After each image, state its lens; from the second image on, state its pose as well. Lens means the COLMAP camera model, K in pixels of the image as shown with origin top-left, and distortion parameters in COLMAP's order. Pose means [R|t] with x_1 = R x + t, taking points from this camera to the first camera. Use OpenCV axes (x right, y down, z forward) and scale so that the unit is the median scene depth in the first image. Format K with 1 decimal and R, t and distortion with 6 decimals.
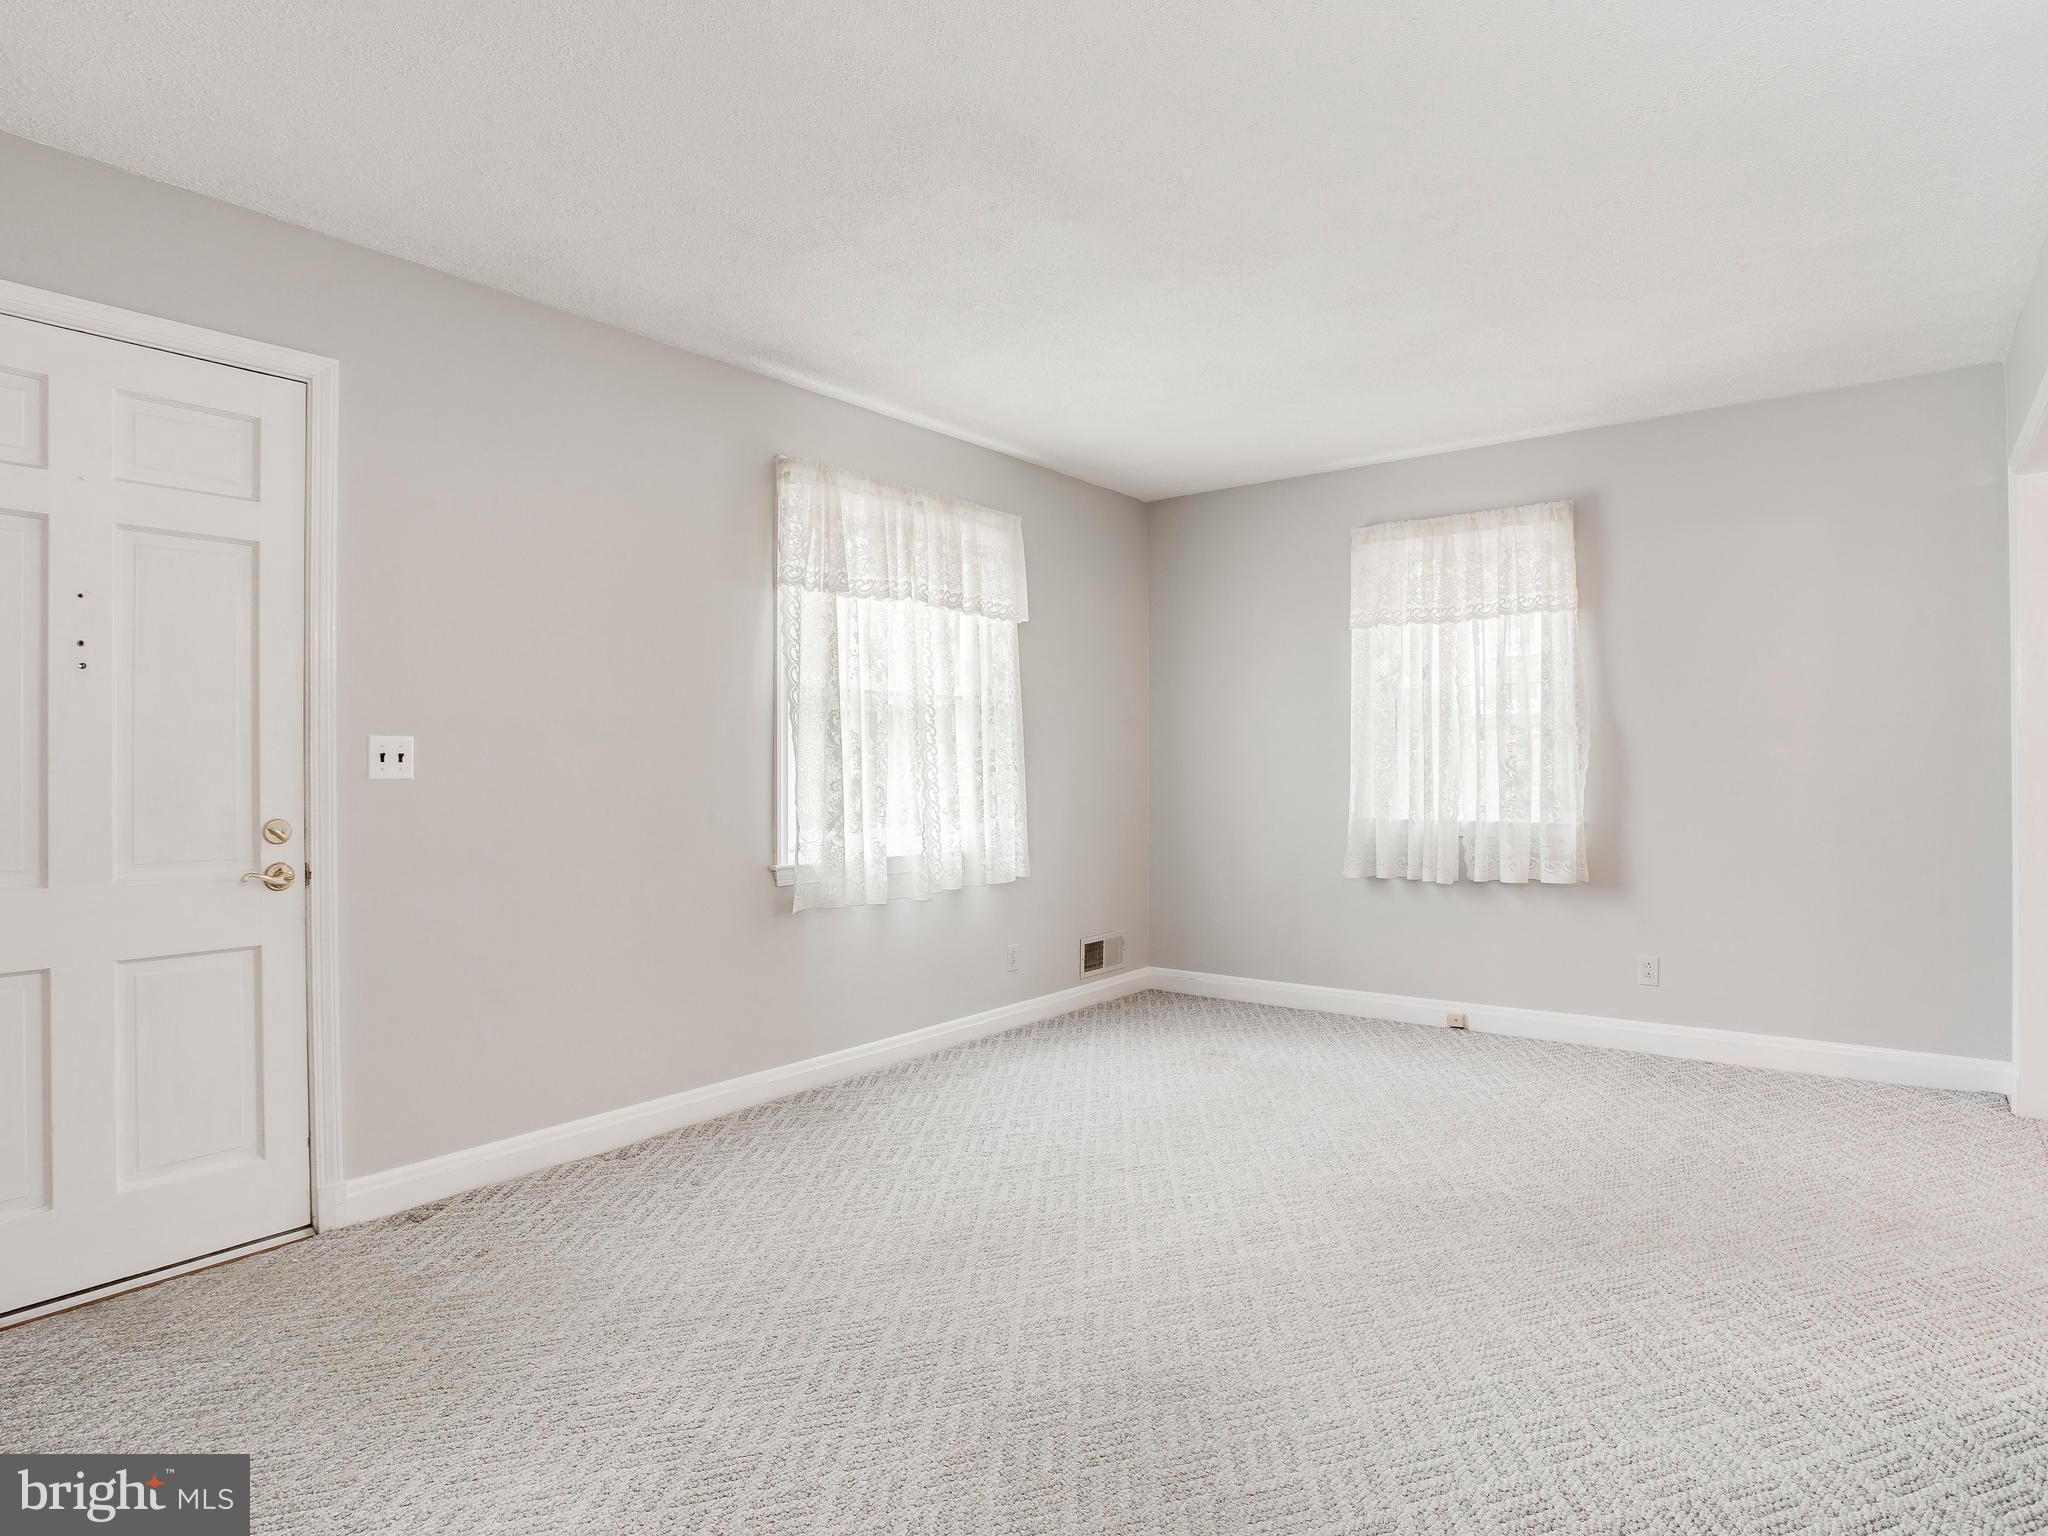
lens RADIAL K [[1125.5, 0, 1013.3], [0, 1125.5, 771.9], [0, 0, 1]] dist [-0.050965, 0.024345]
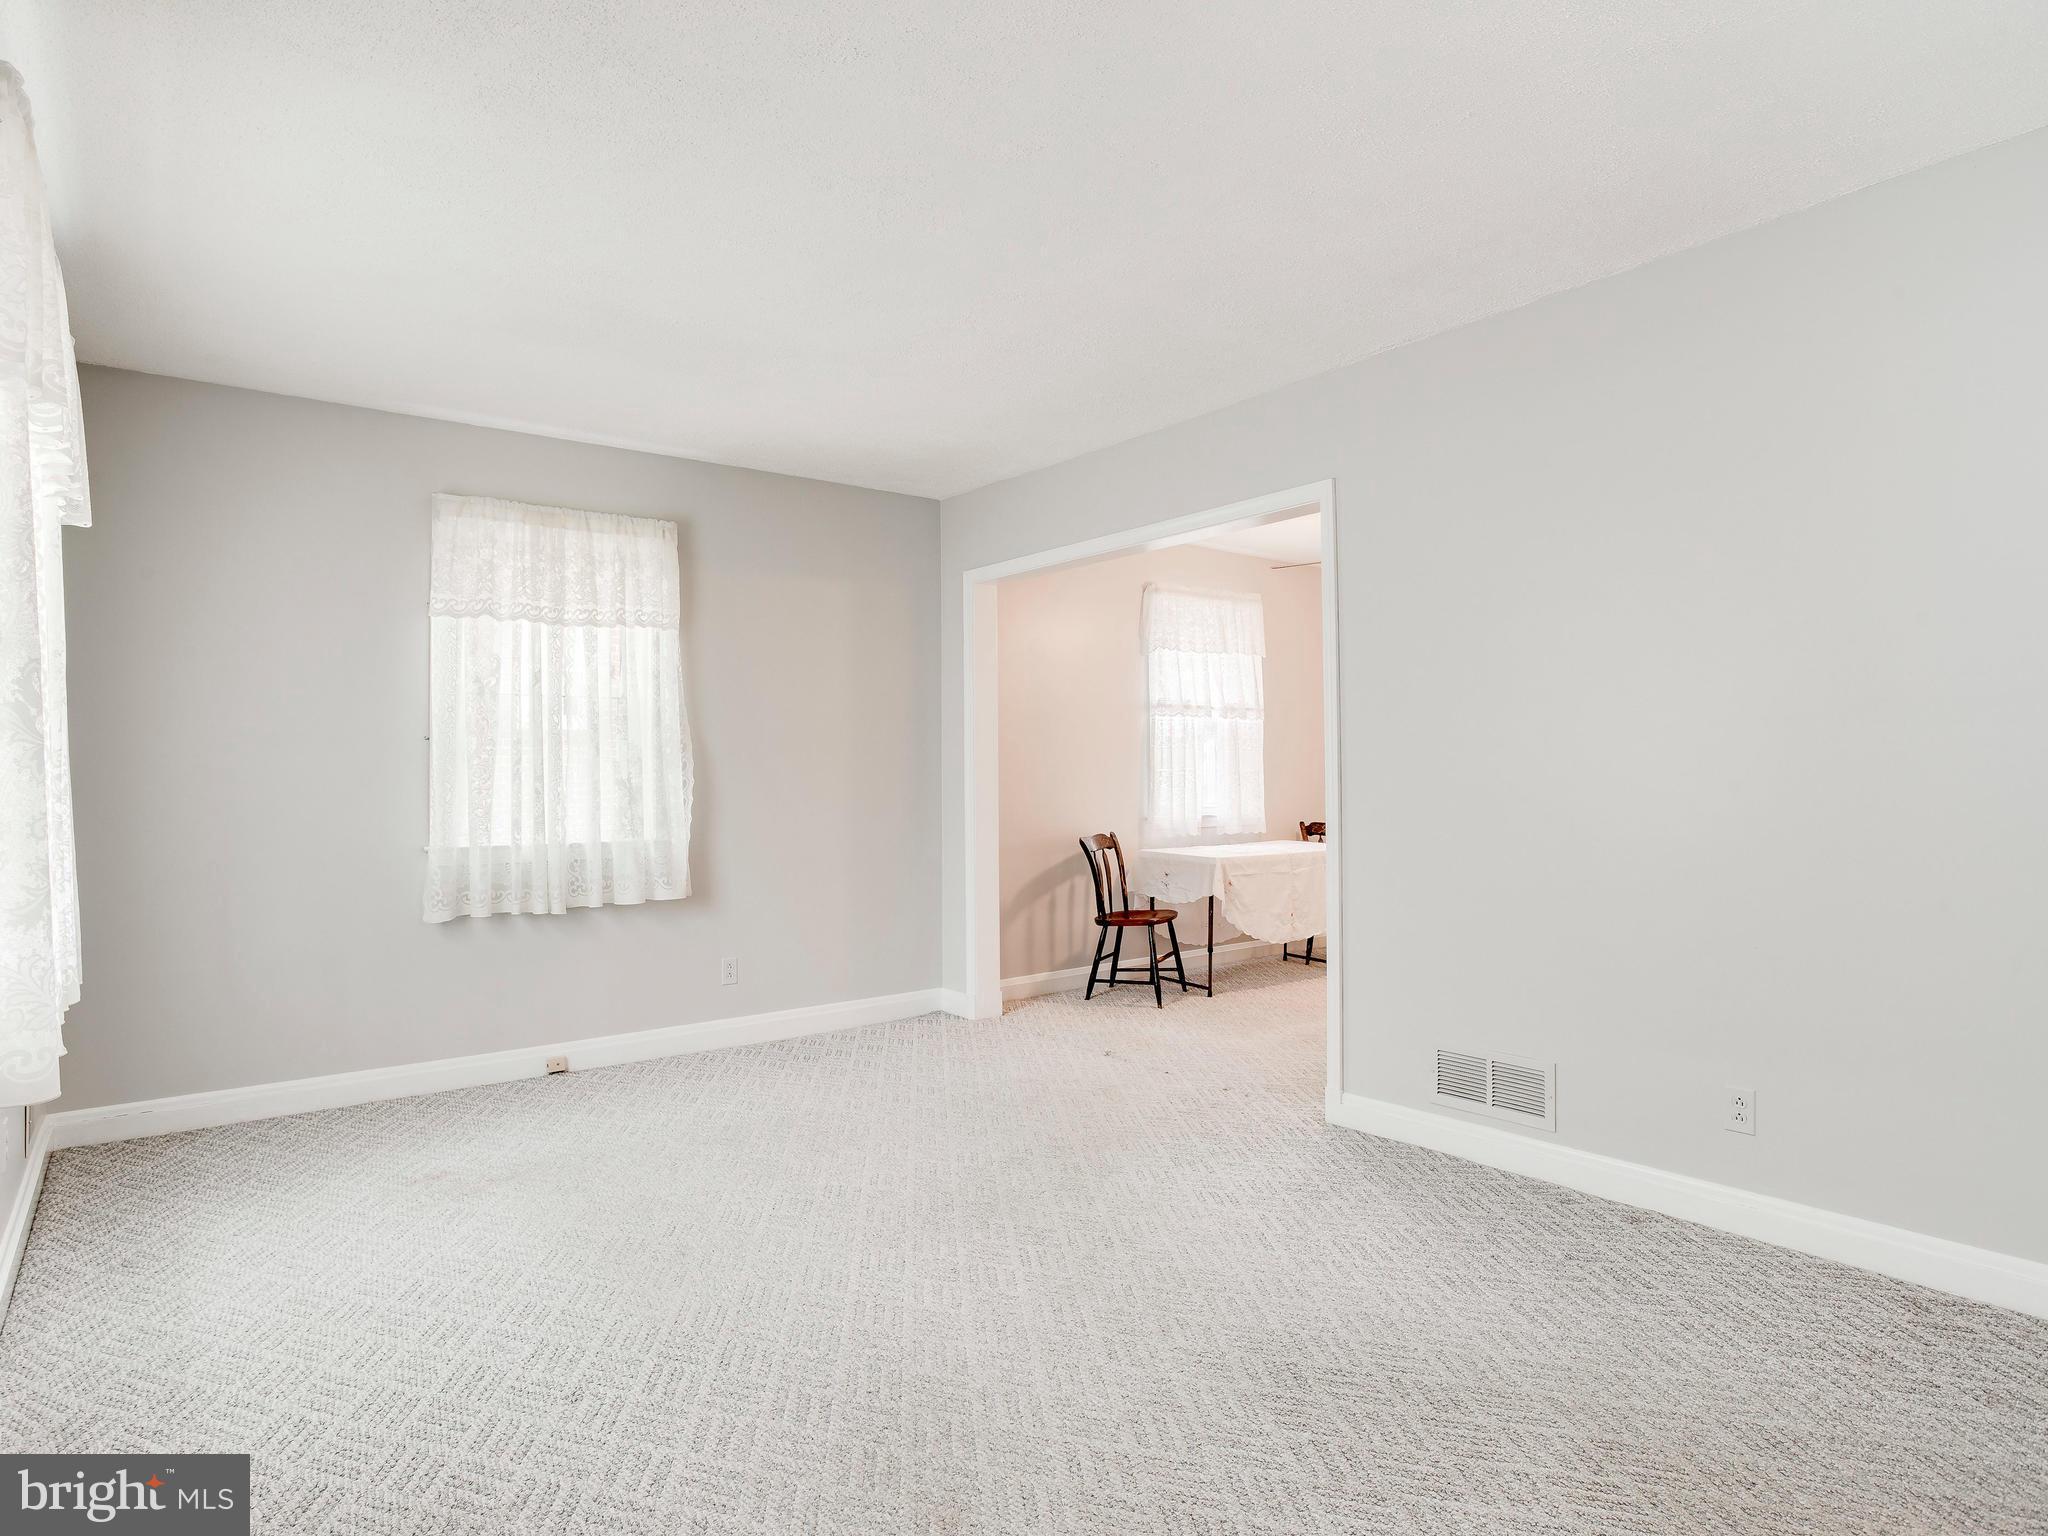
lens RADIAL K [[1125.5, 0, 1013.3], [0, 1125.5, 771.9], [0, 0, 1]] dist [-0.050965, 0.024345]
pose [[0.254503, 0.007756, 0.967041, -0.394828], [0.013451, 0.999843, -0.011559, 0.000724], [-0.966978, 0.015950, 0.254359, 0.419115]]
